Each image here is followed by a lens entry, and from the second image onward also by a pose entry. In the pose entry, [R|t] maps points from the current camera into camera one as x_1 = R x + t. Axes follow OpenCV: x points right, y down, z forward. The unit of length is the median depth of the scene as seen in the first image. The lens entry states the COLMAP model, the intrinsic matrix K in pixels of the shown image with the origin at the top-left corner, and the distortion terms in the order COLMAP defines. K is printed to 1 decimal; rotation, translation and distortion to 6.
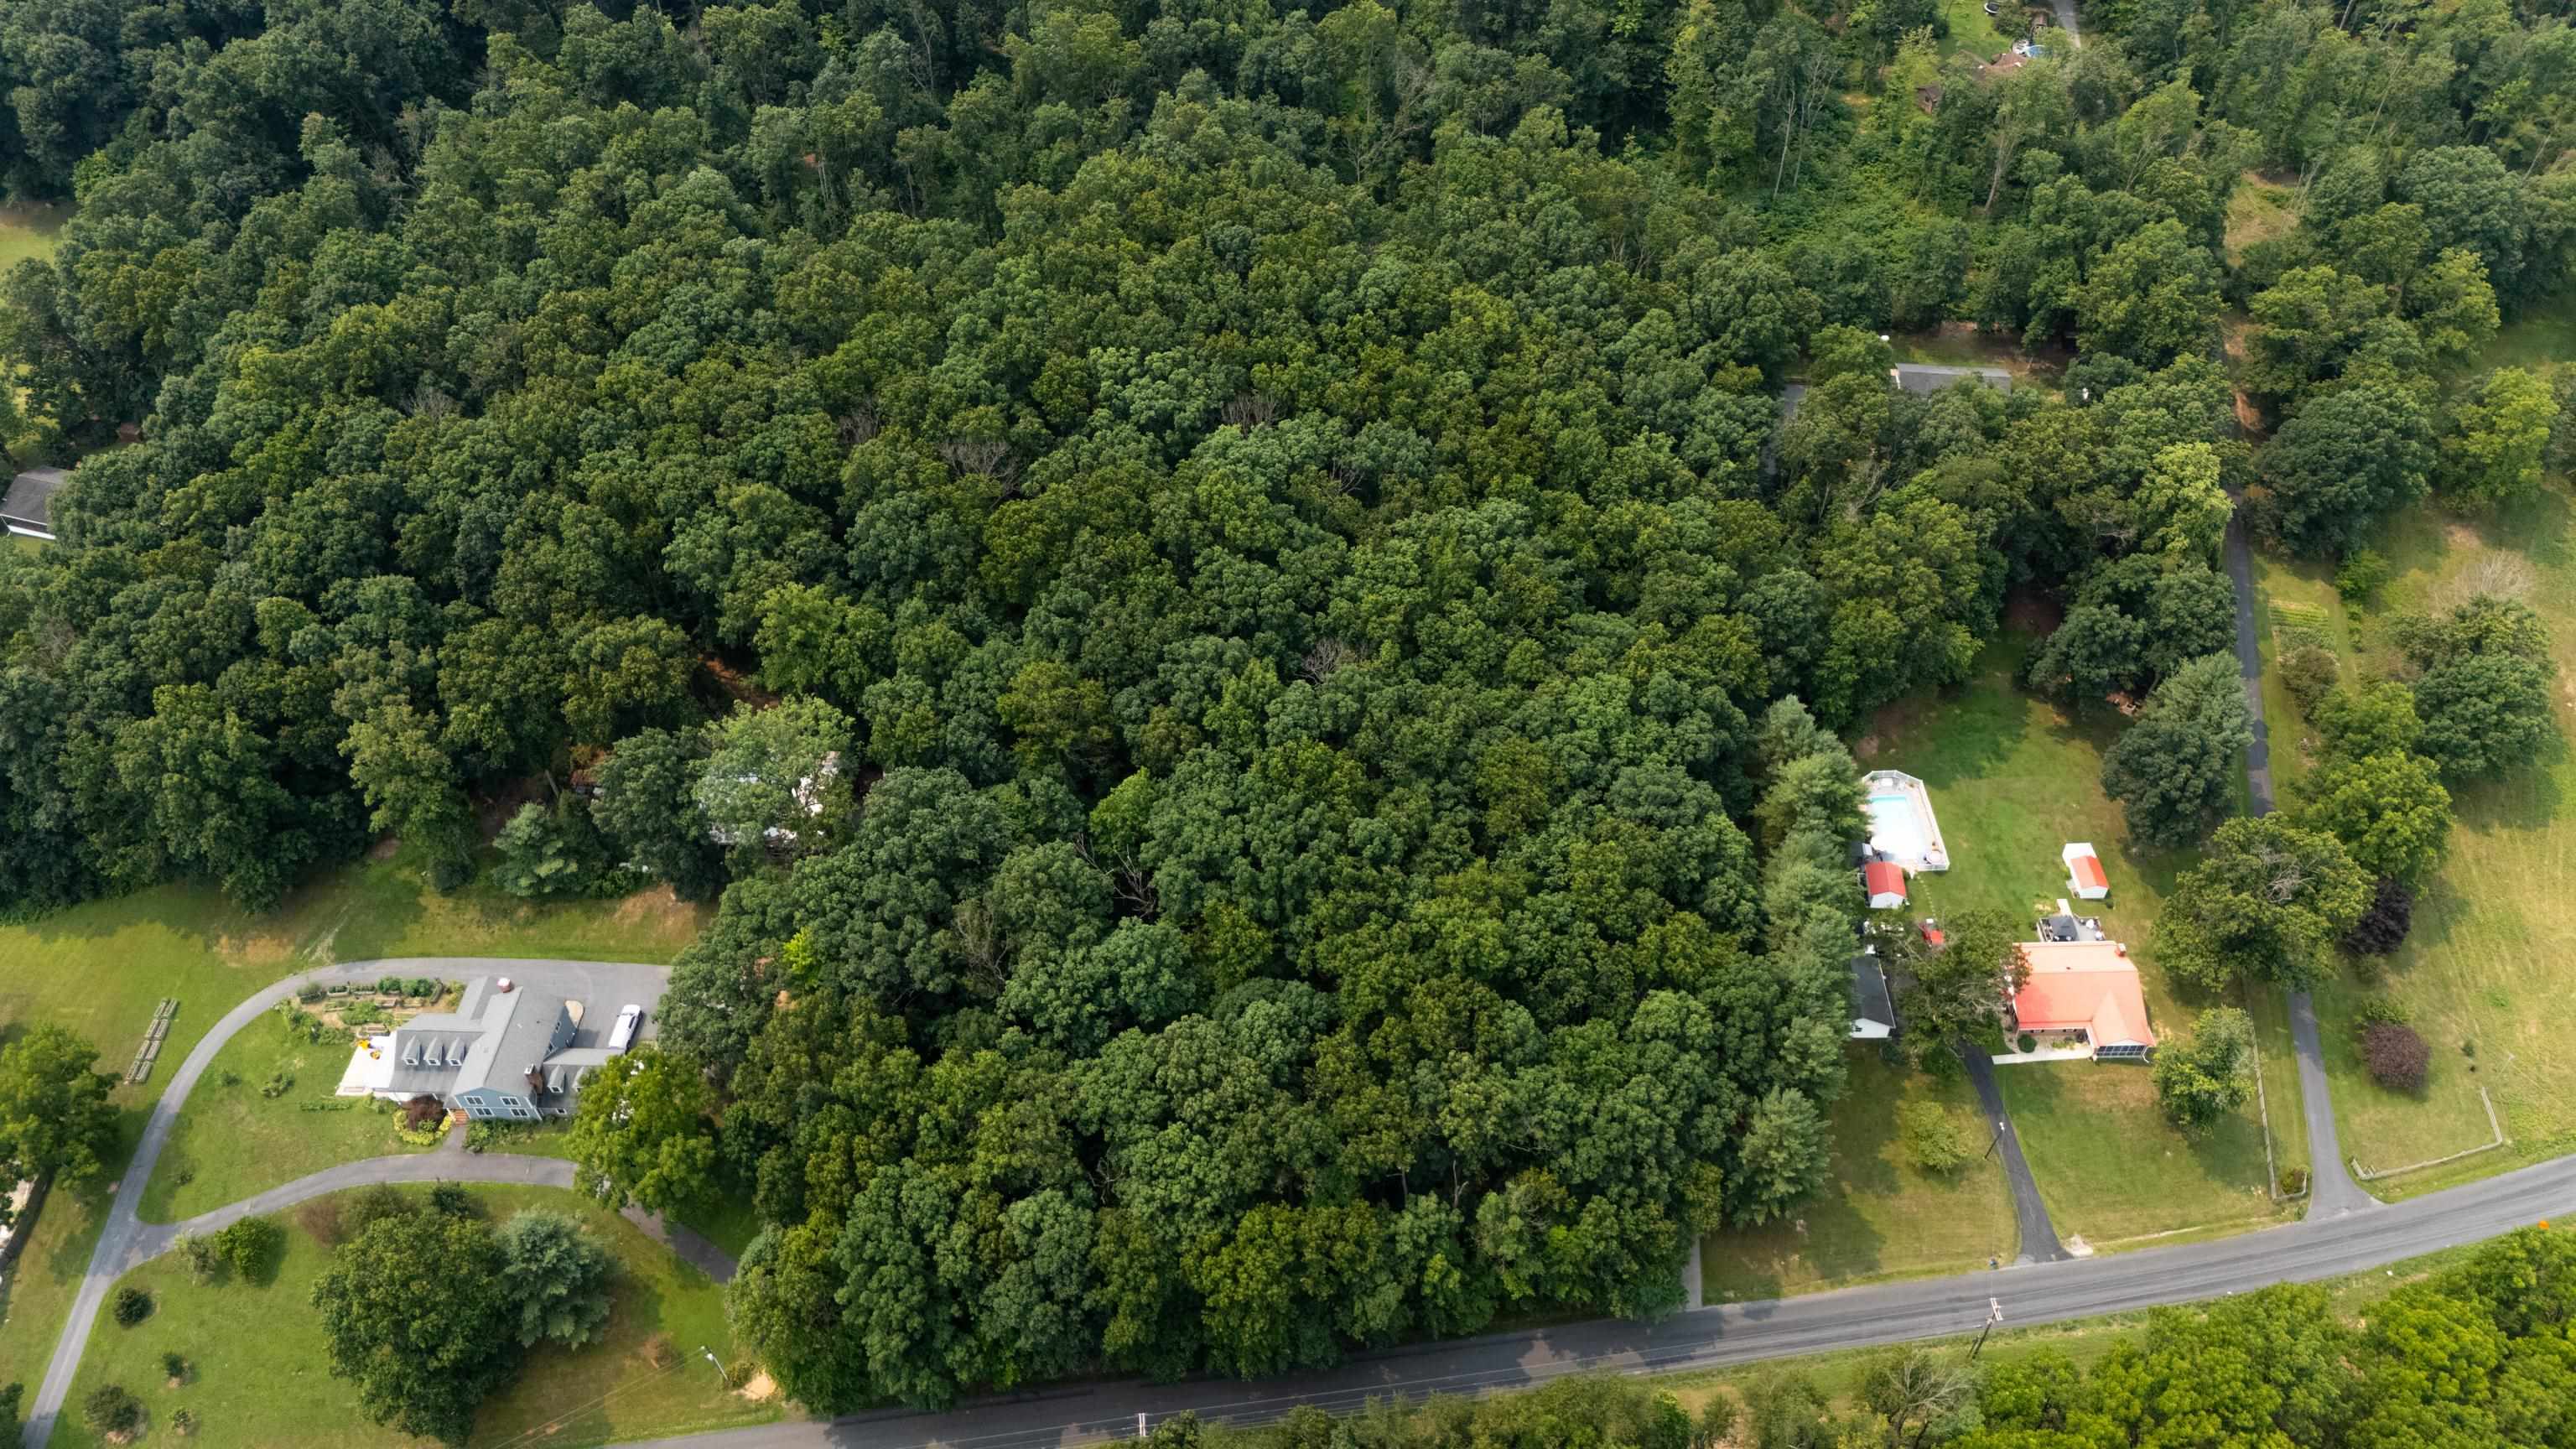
lens RADIAL K [[1890.2, 0, 1288.0], [0, 1890.2, 724.5], [0, 0, 1]] dist [0.078454, -0.078349]
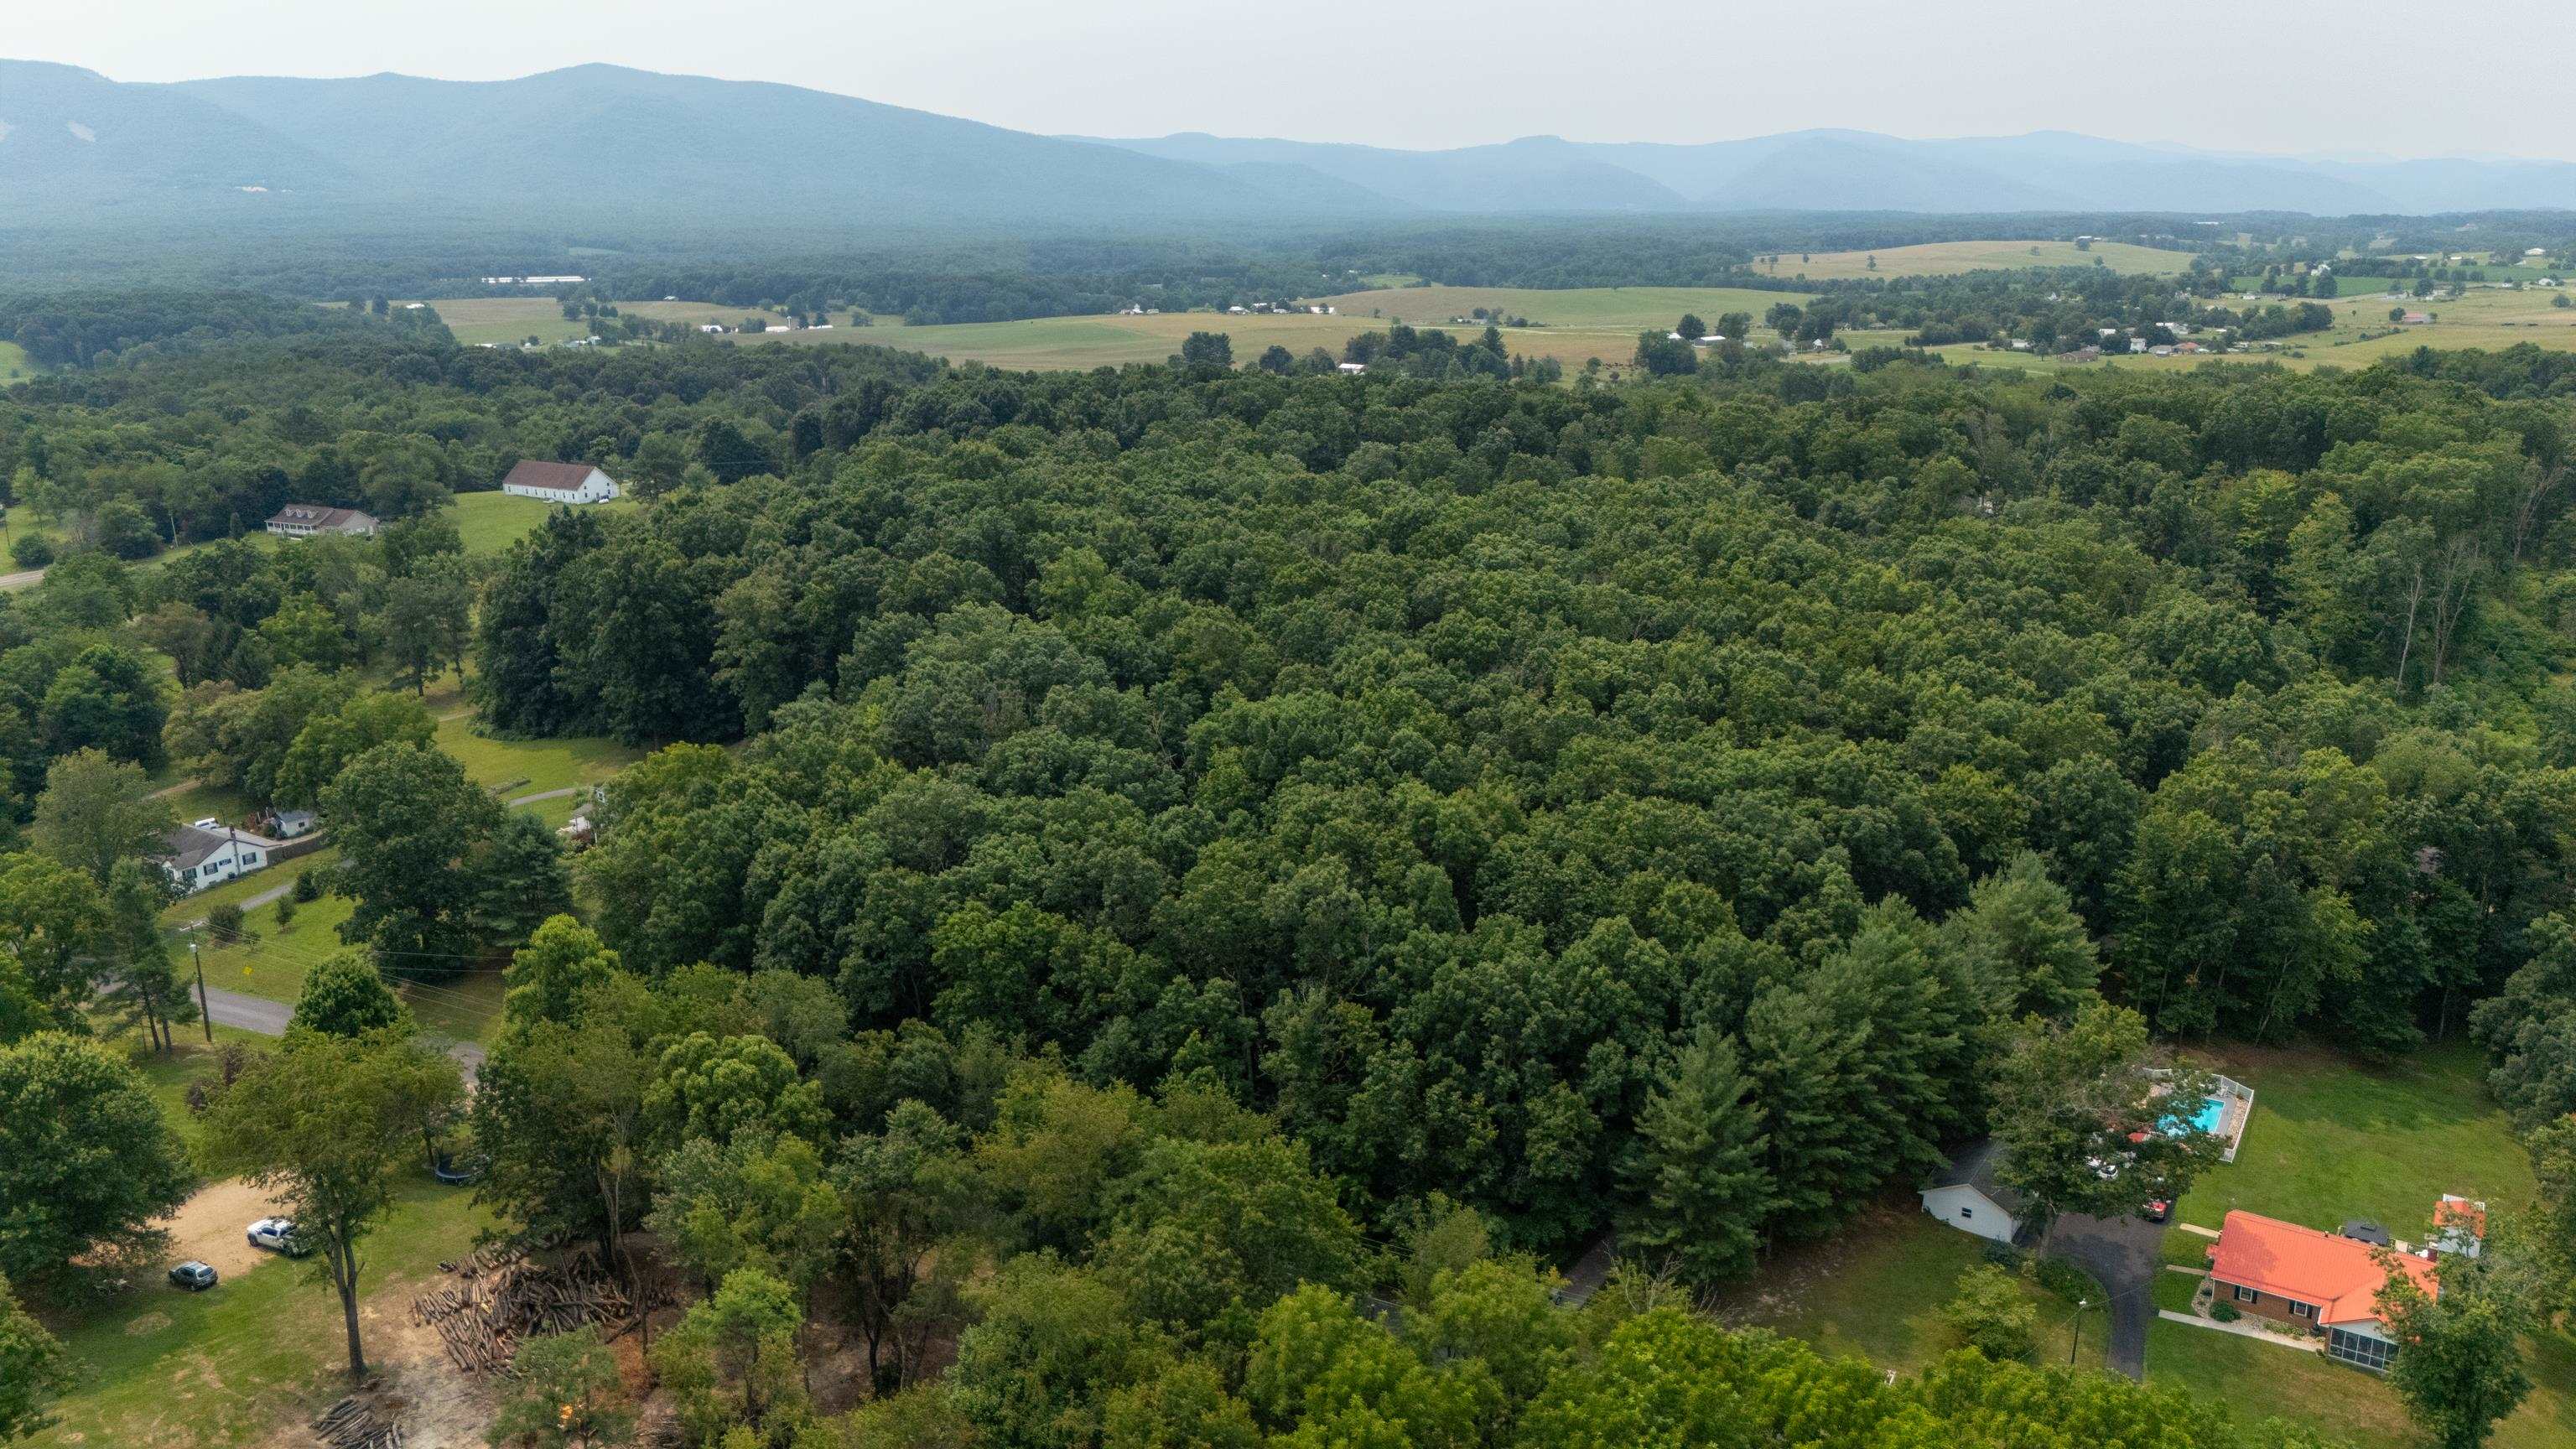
lens RADIAL K [[1890.2, 0, 1288.0], [0, 1890.2, 724.5], [0, 0, 1]] dist [0.078454, -0.078349]
pose [[0.833978, 0.170194, -0.524895, 0.423945], [-0.417352, 0.816829, -0.398257, 0.393762], [0.360968, 0.551203, 0.752248, 0.272607]]
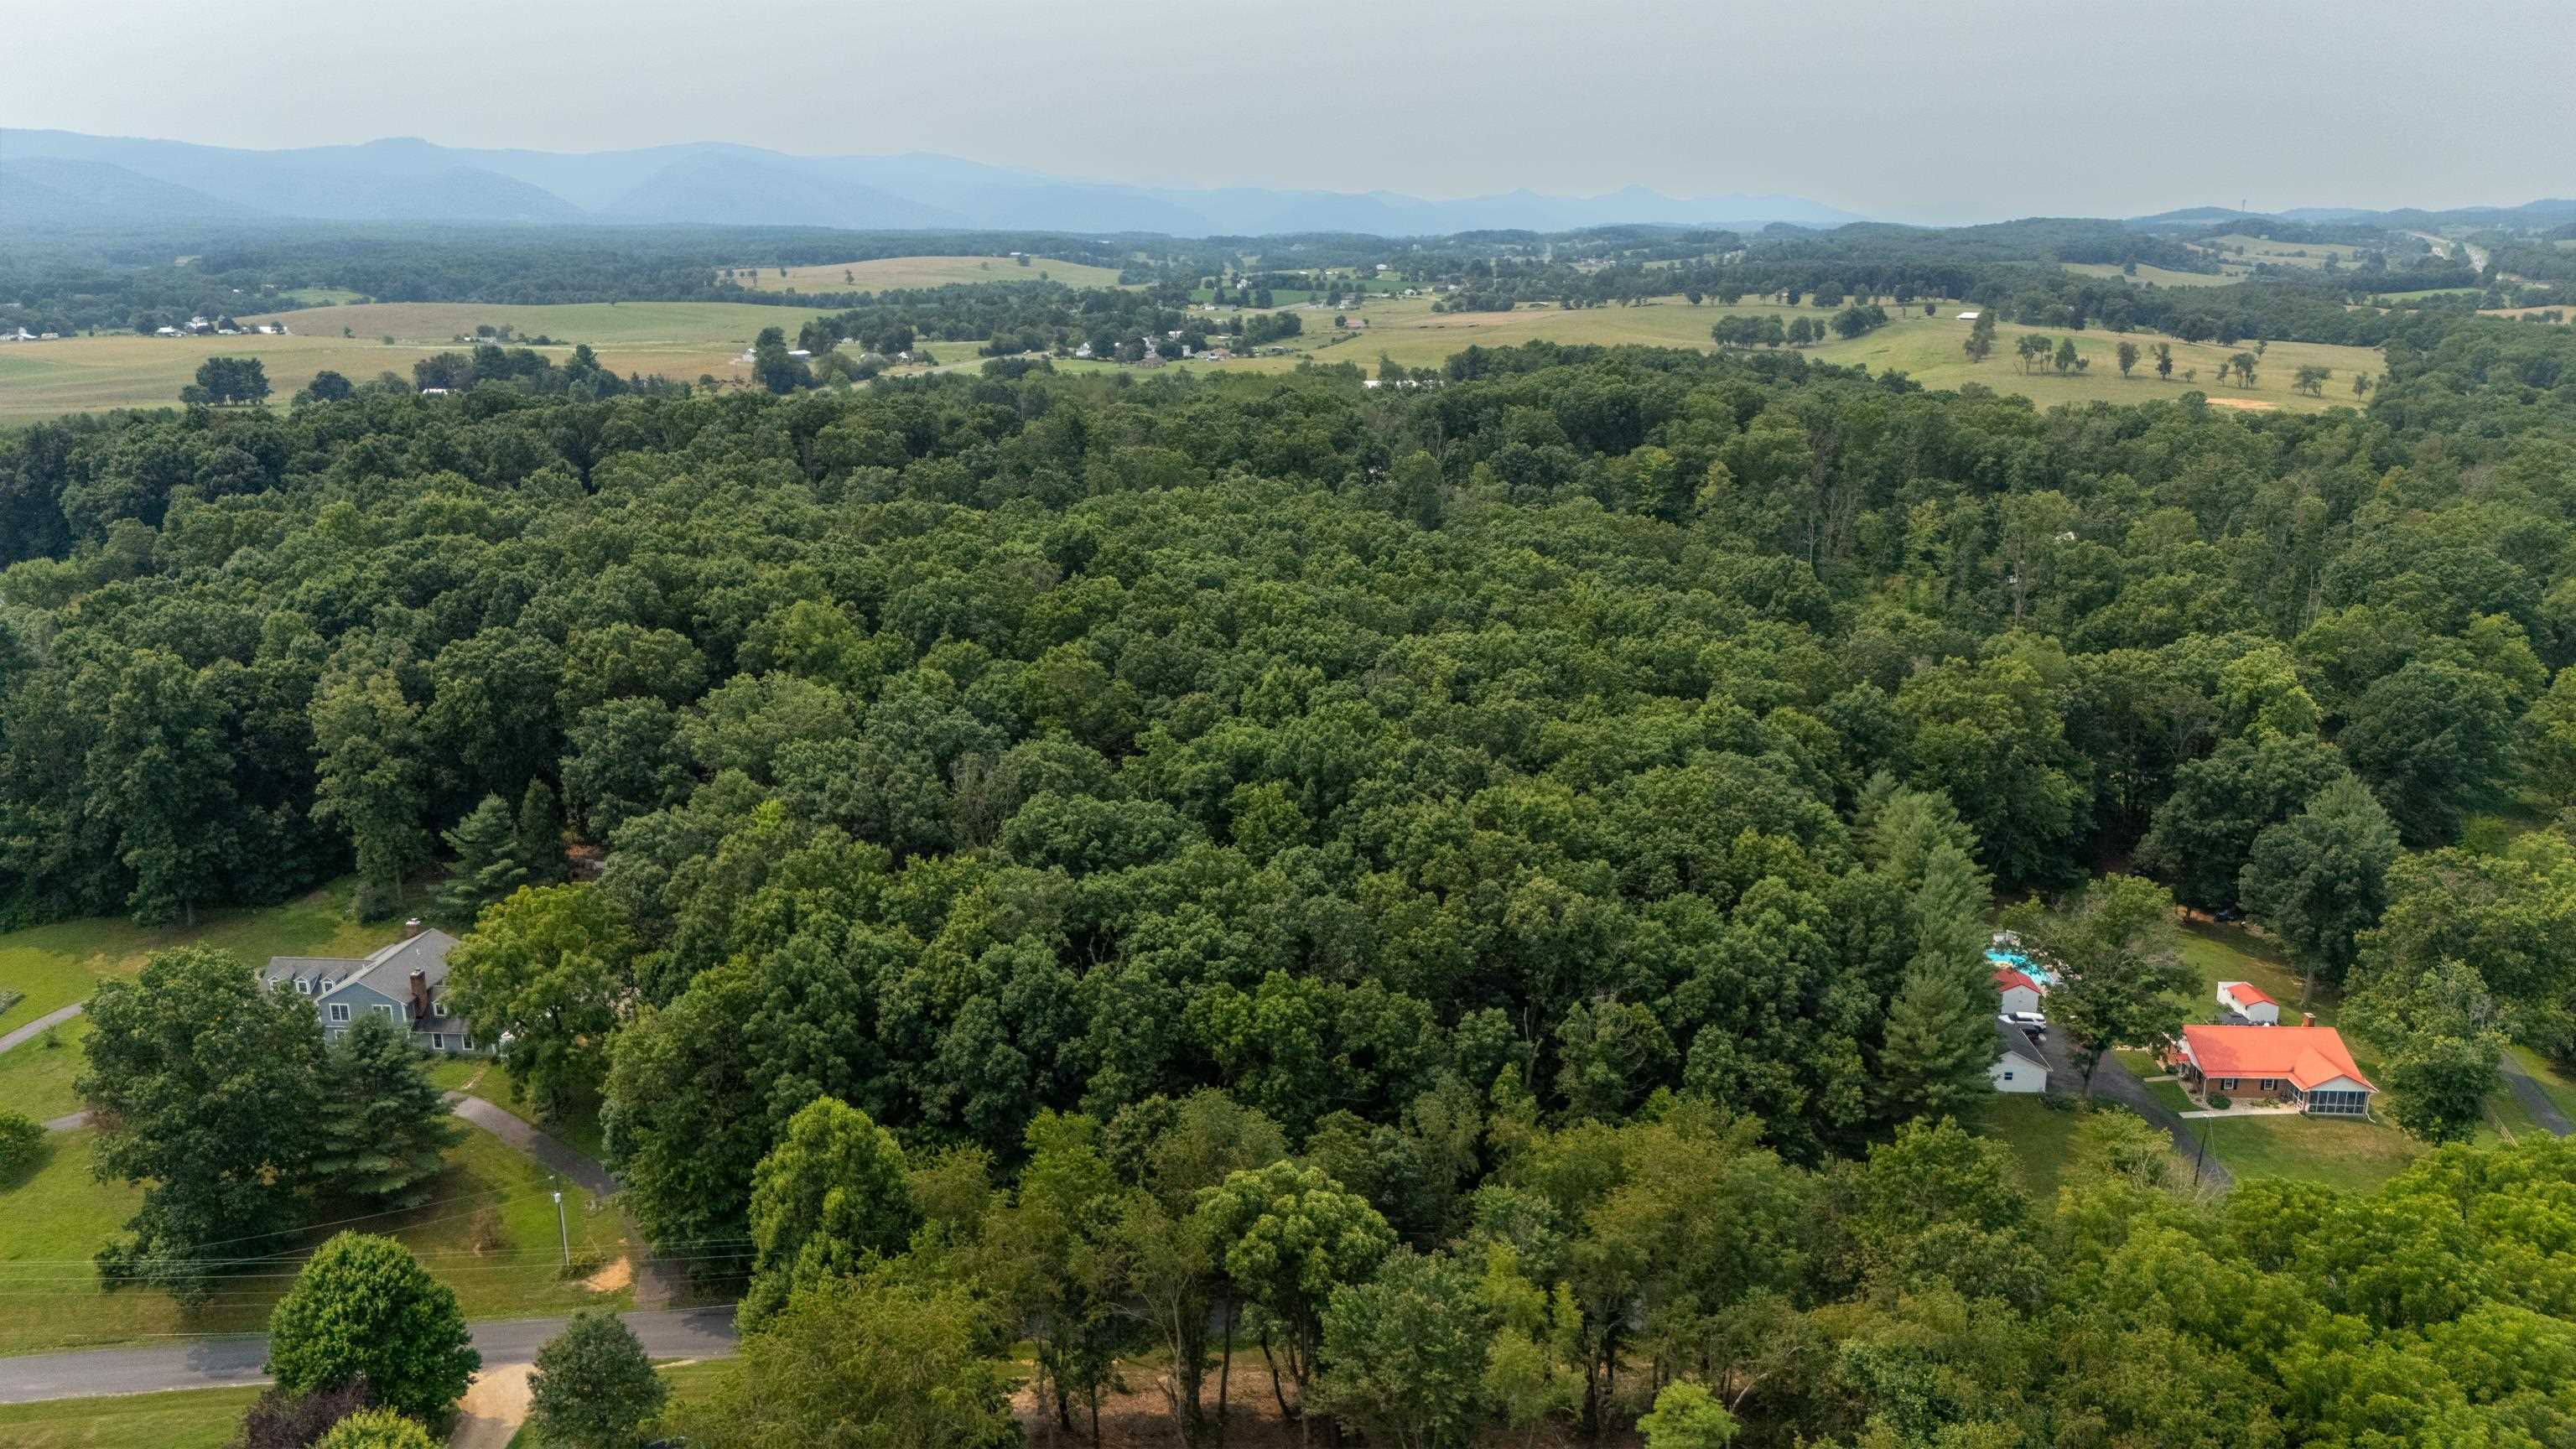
lens RADIAL K [[1890.2, 0, 1288.0], [0, 1890.2, 724.5], [0, 0, 1]] dist [0.078454, -0.078349]
pose [[0.998951, 0.038692, -0.024485, 0.001193], [-0.045788, 0.846316, -0.530709, 0.478604], [0.000188, 0.531274, 0.847200, 0.213049]]
